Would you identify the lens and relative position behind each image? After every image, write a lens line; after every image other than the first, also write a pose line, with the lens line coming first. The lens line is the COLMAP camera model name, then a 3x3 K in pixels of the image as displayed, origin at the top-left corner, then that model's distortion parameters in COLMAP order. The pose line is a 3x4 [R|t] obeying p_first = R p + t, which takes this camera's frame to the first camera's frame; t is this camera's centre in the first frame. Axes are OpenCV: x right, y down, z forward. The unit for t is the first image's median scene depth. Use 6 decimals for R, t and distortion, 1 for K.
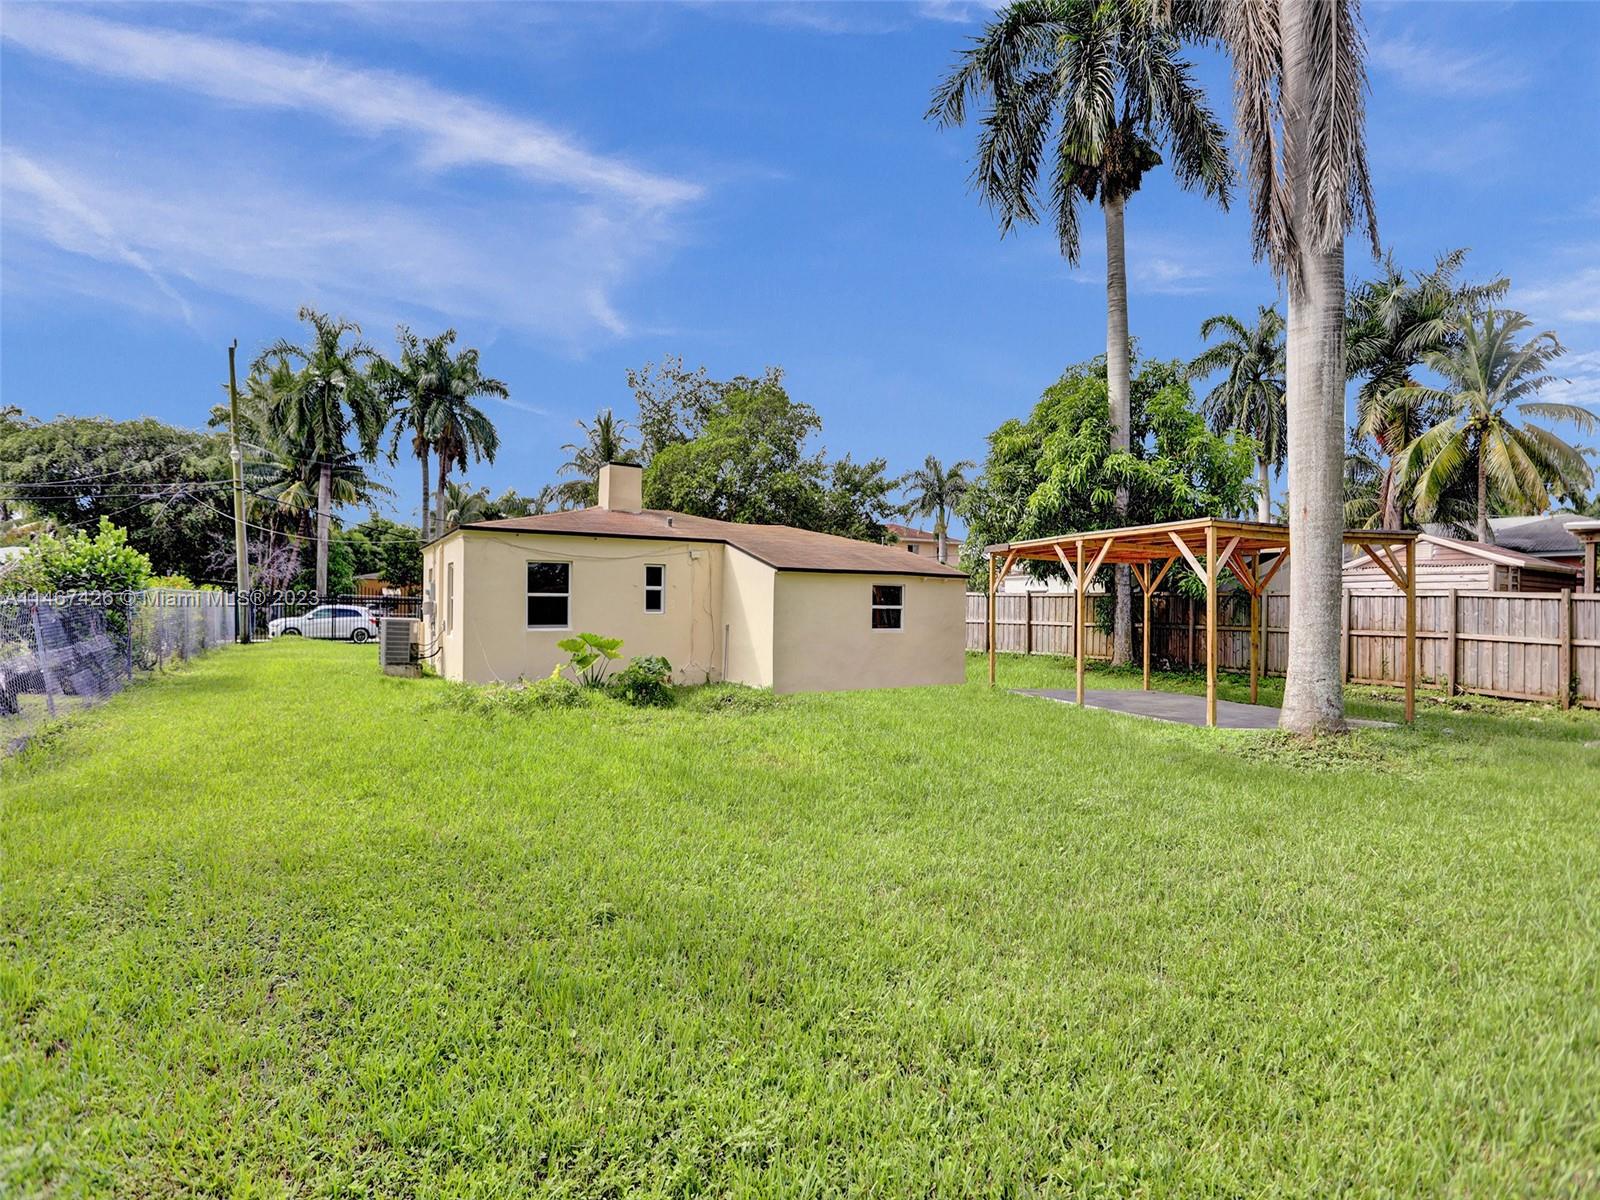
lens RADIAL K [[794.4, 0, 785.4], [0, 794.4, 598.7], [0, 0, 1]] dist [-0.040492, 0.014206]
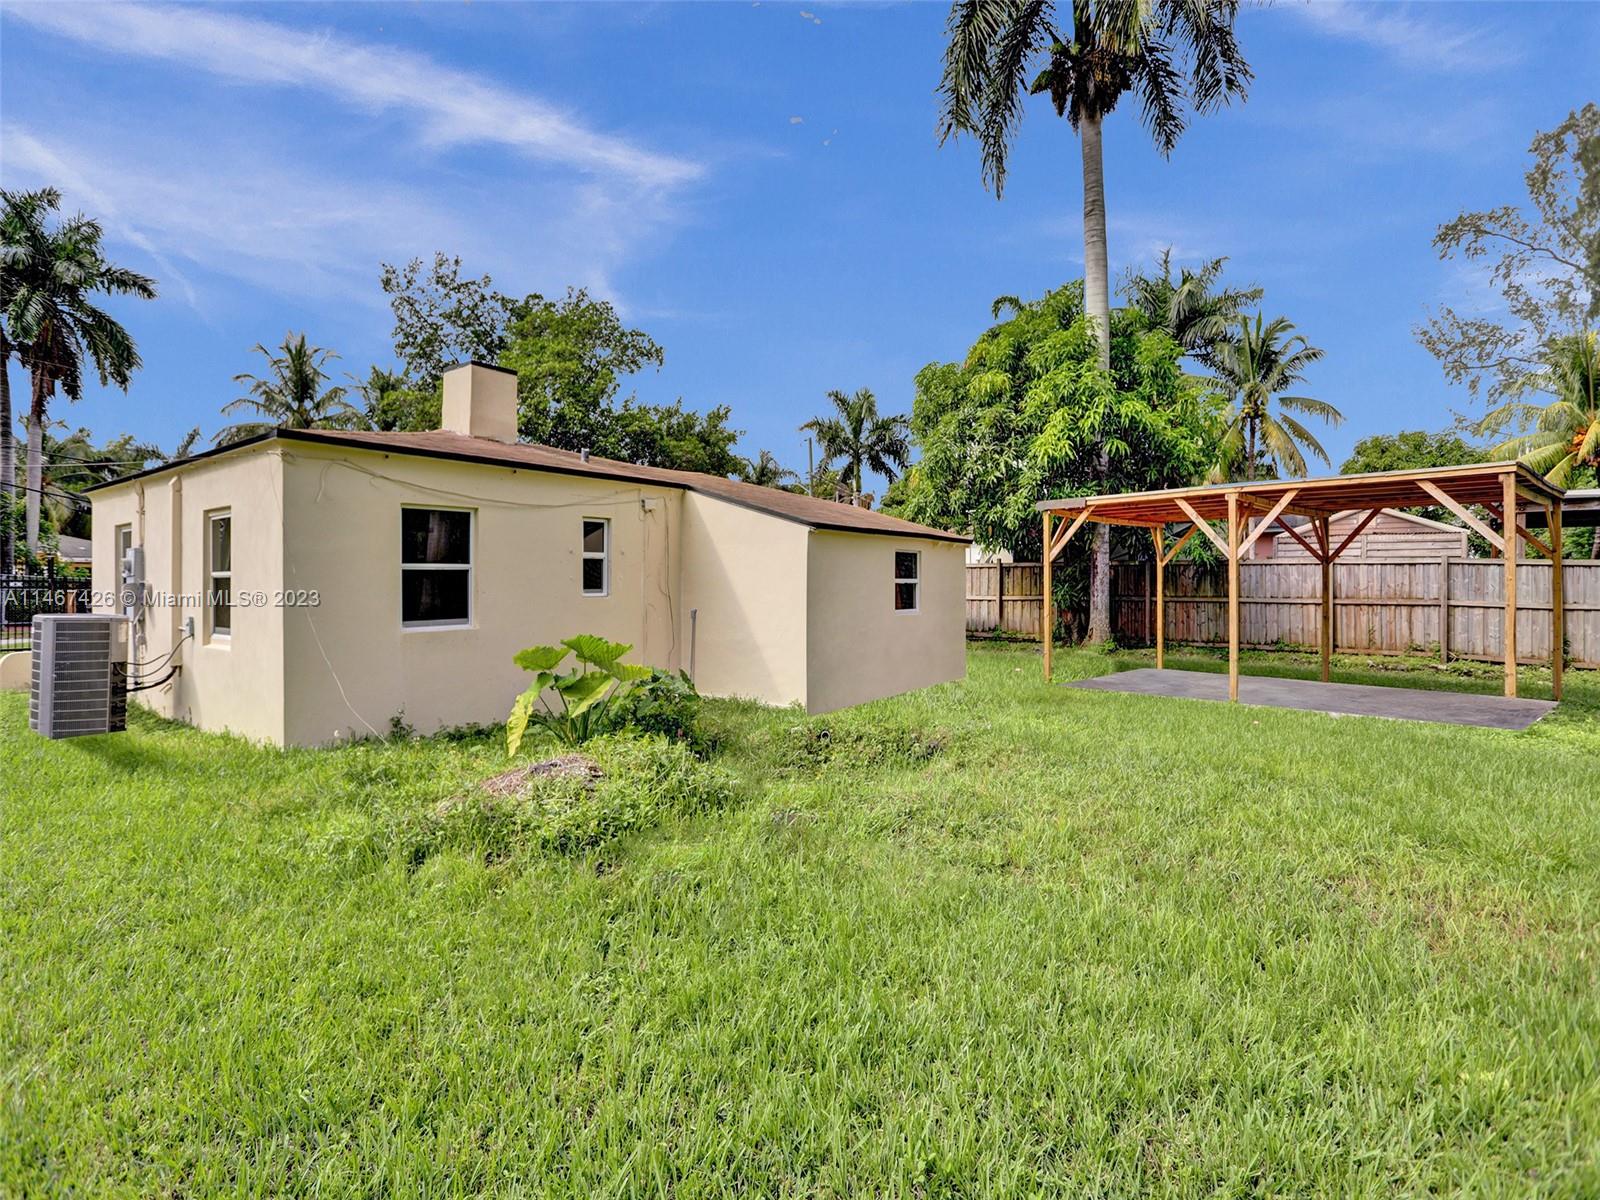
lens RADIAL K [[794.4, 0, 786.6], [0, 794.4, 583.1], [0, 0, 1]] dist [-0.040492, 0.014206]
pose [[0.922026, -0.012885, 0.386913, -0.268443], [0.009637, 0.999900, 0.010333, 0.003481], [-0.387007, -0.005799, 0.922059, 0.352802]]
